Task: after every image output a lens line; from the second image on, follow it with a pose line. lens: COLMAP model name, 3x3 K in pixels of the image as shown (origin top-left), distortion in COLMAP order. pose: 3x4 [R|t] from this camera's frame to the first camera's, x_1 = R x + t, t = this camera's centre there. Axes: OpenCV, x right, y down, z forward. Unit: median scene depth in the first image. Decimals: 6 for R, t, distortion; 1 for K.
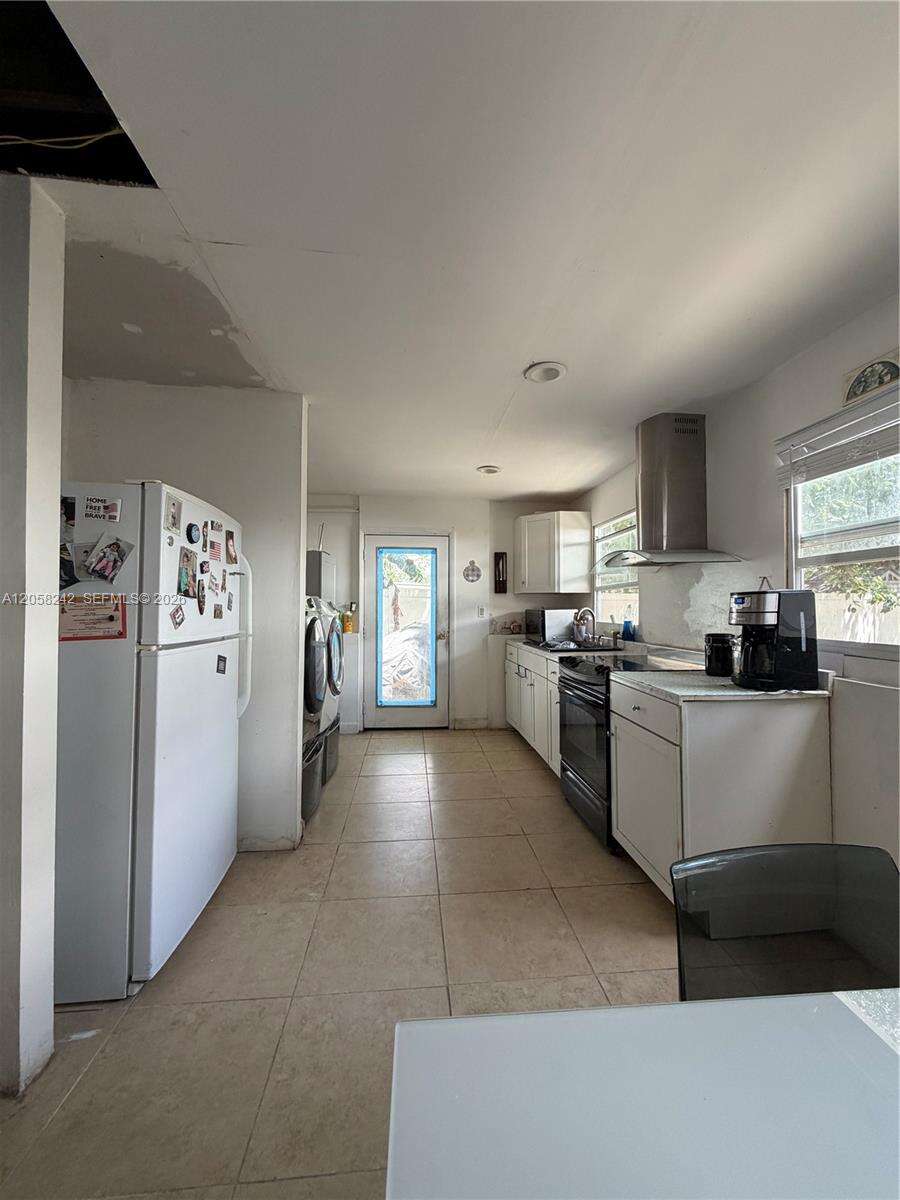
lens RADIAL K [[477.4, 0, 444.7], [0, 477.4, 597.6], [0, 0, 1]] dist [-0.003694, 0.000668]
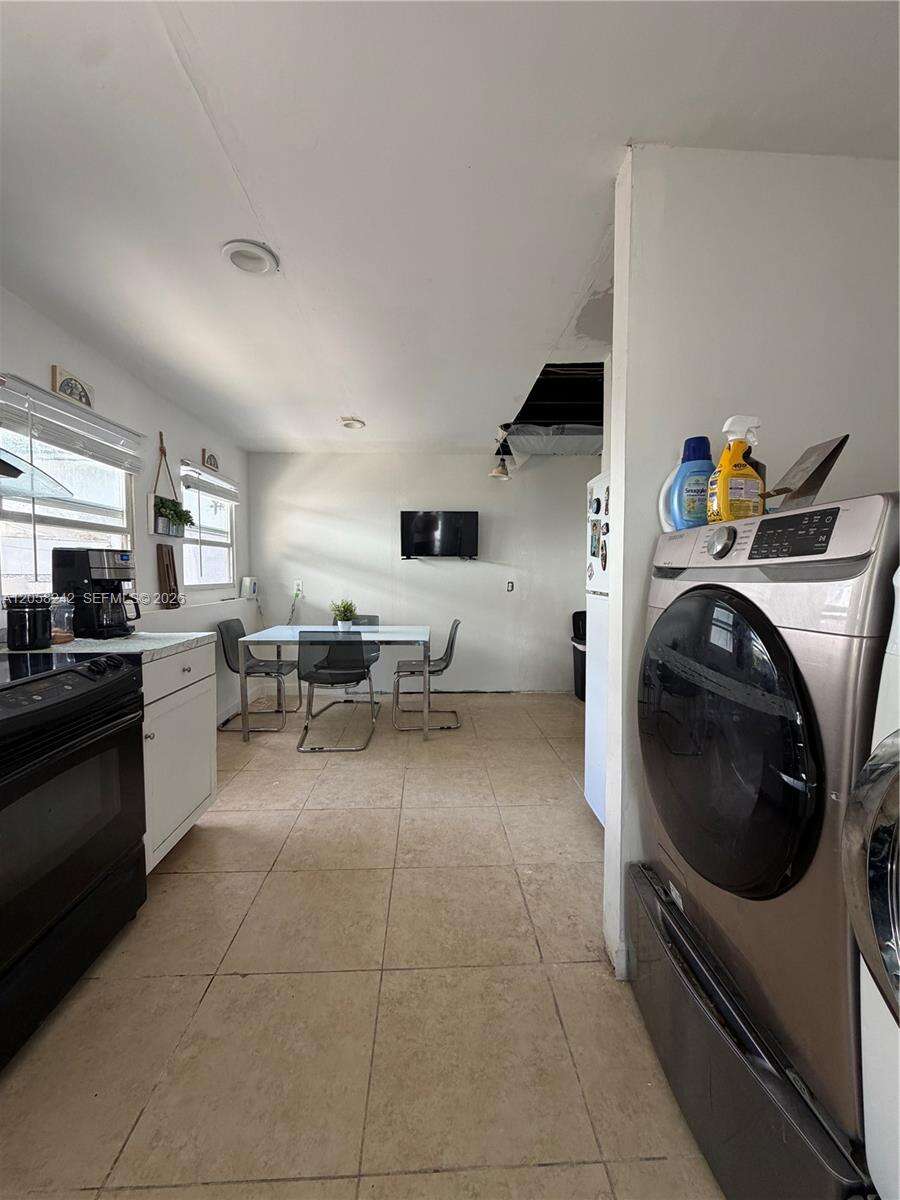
lens RADIAL K [[477.4, 0, 450.9], [0, 477.4, 599.1], [0, 0, 1]] dist [-0.003694, 0.000668]
pose [[-0.999676, -0.003151, 0.025244, -0.174858], [-0.002220, 0.999320, 0.036811, 0.065897], [-0.025343, 0.036743, -0.999003, 2.277644]]
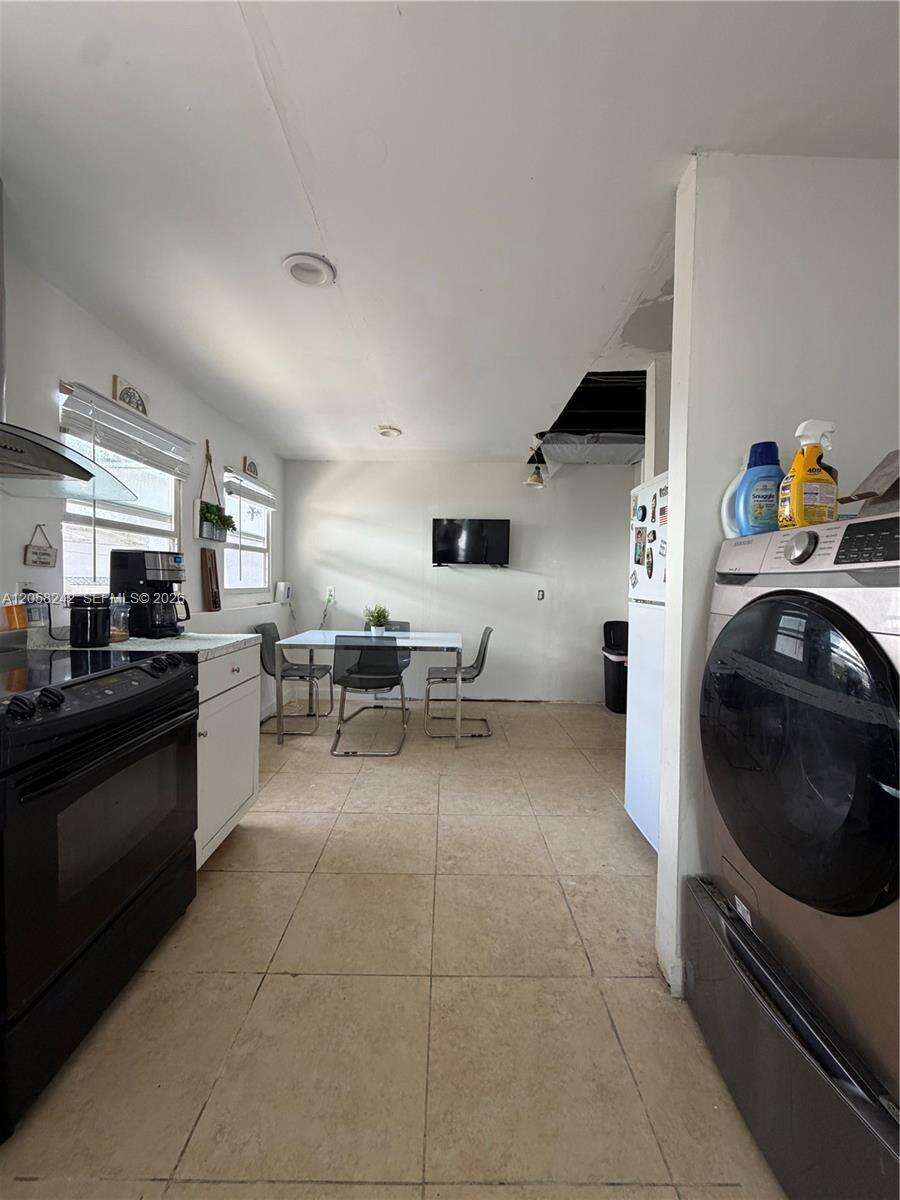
lens RADIAL K [[477.4, 0, 449.3], [0, 477.4, 599.4], [0, 0, 1]] dist [-0.003694, 0.000668]
pose [[-0.997707, -0.017153, 0.065468, -0.108954], [-0.015969, 0.999700, 0.018573, 0.075436], [-0.065767, 0.017485, -0.997682, 2.284057]]
